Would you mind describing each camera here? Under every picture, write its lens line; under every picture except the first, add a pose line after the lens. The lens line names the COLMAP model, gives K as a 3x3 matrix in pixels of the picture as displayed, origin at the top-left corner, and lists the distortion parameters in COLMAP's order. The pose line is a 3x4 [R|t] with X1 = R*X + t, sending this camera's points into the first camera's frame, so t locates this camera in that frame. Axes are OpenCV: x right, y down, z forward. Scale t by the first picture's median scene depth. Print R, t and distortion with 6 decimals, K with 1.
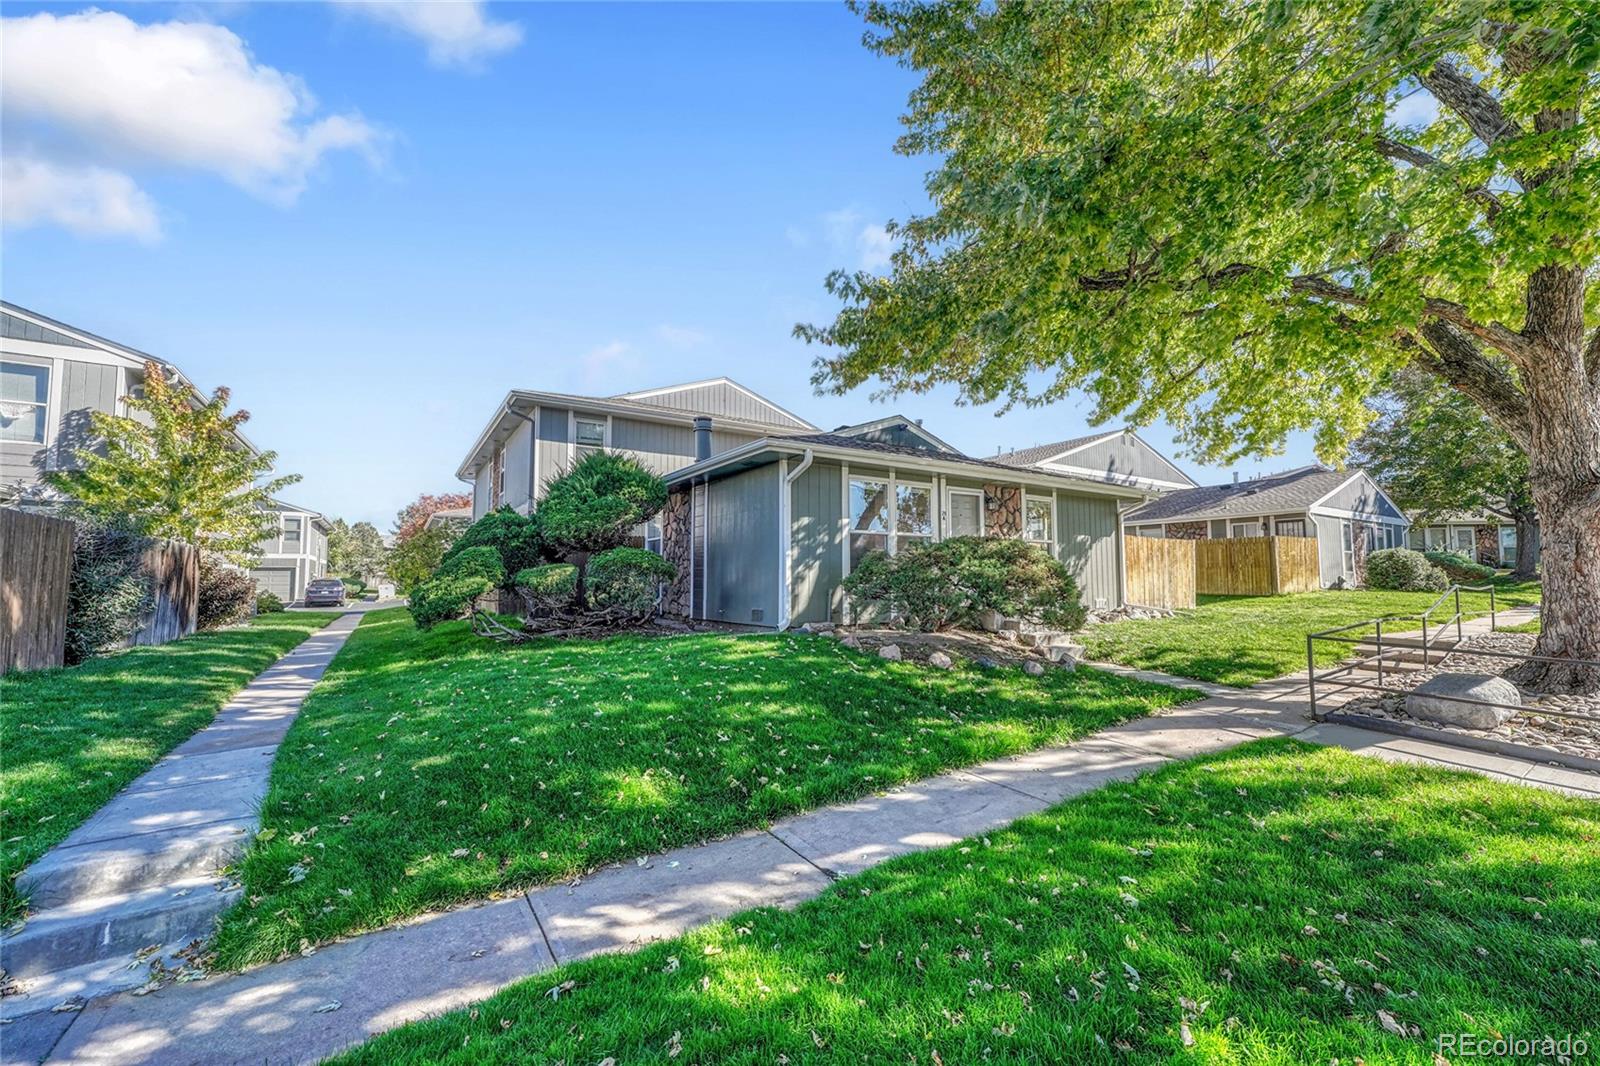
lens RADIAL K [[635.3, 0, 789.1], [0, 635.3, 540.7], [0, 0, 1]] dist [0.002083, -0.000095]
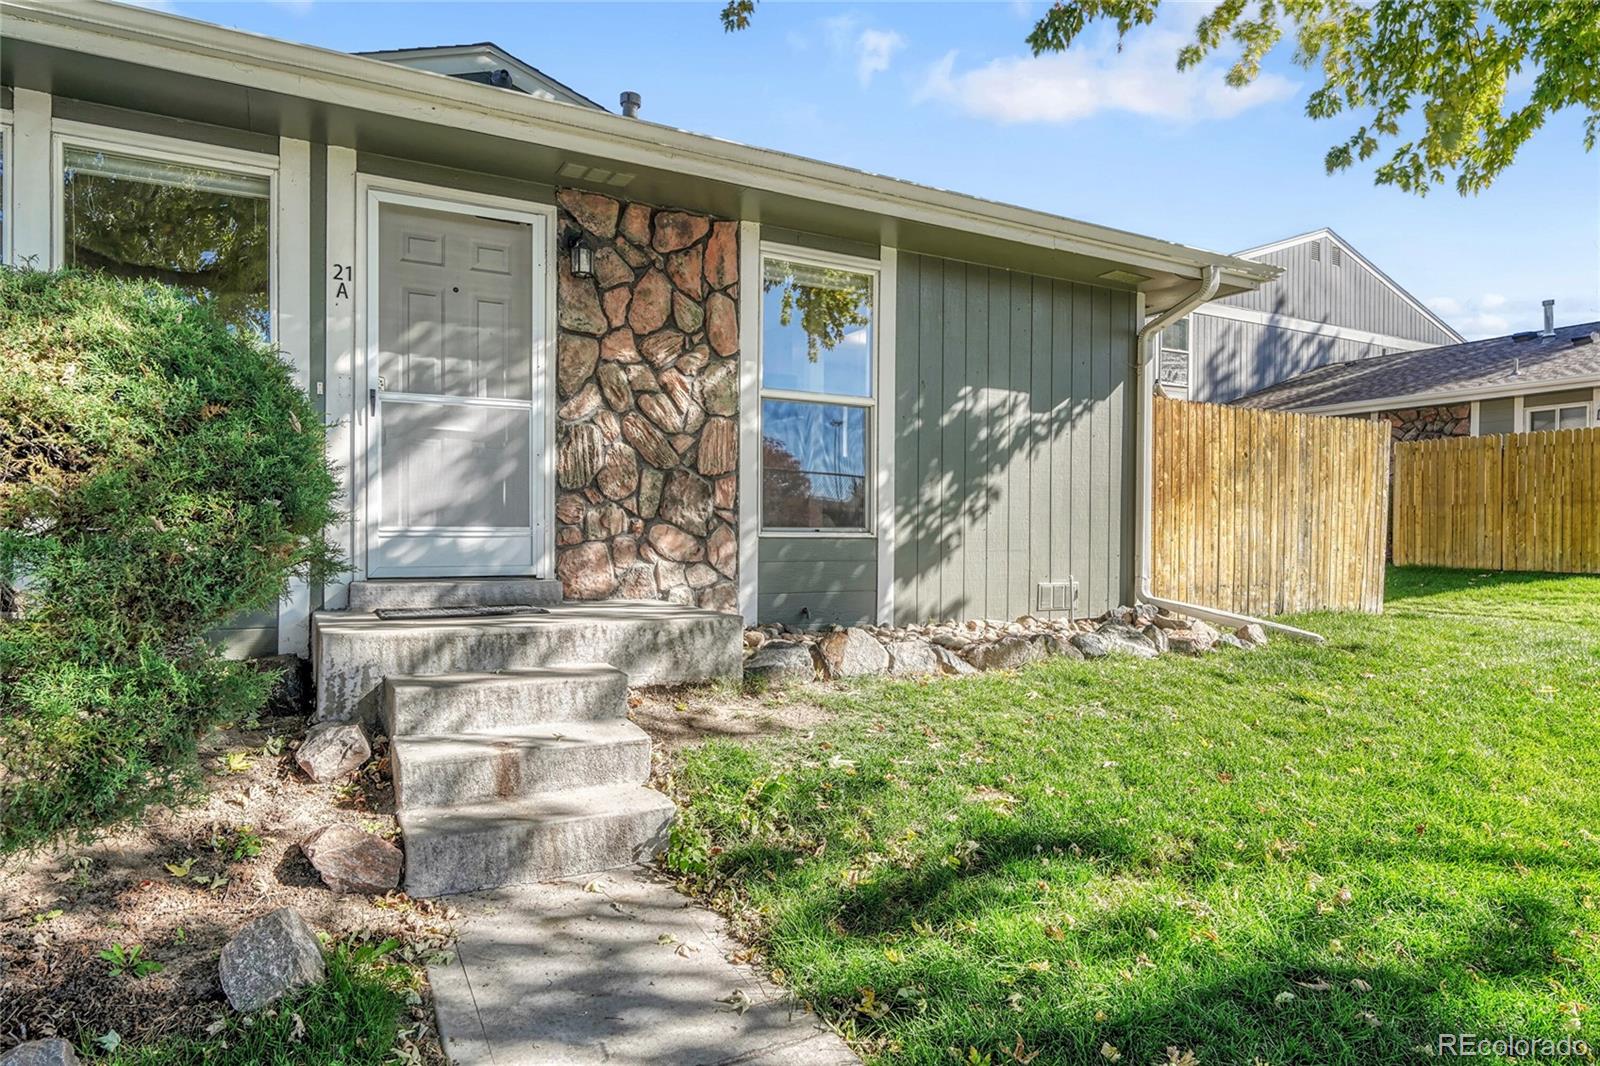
lens RADIAL K [[915.7, 0, 774.5], [0, 915.7, 524.8], [0, 0, 1]] dist [-0.000589, -0.000503]
pose [[0.994914, 0.017480, -0.099199, 0.393518], [-0.011211, 0.997925, 0.063403, 0.033077], [0.100102, -0.061969, 0.993046, 0.509818]]
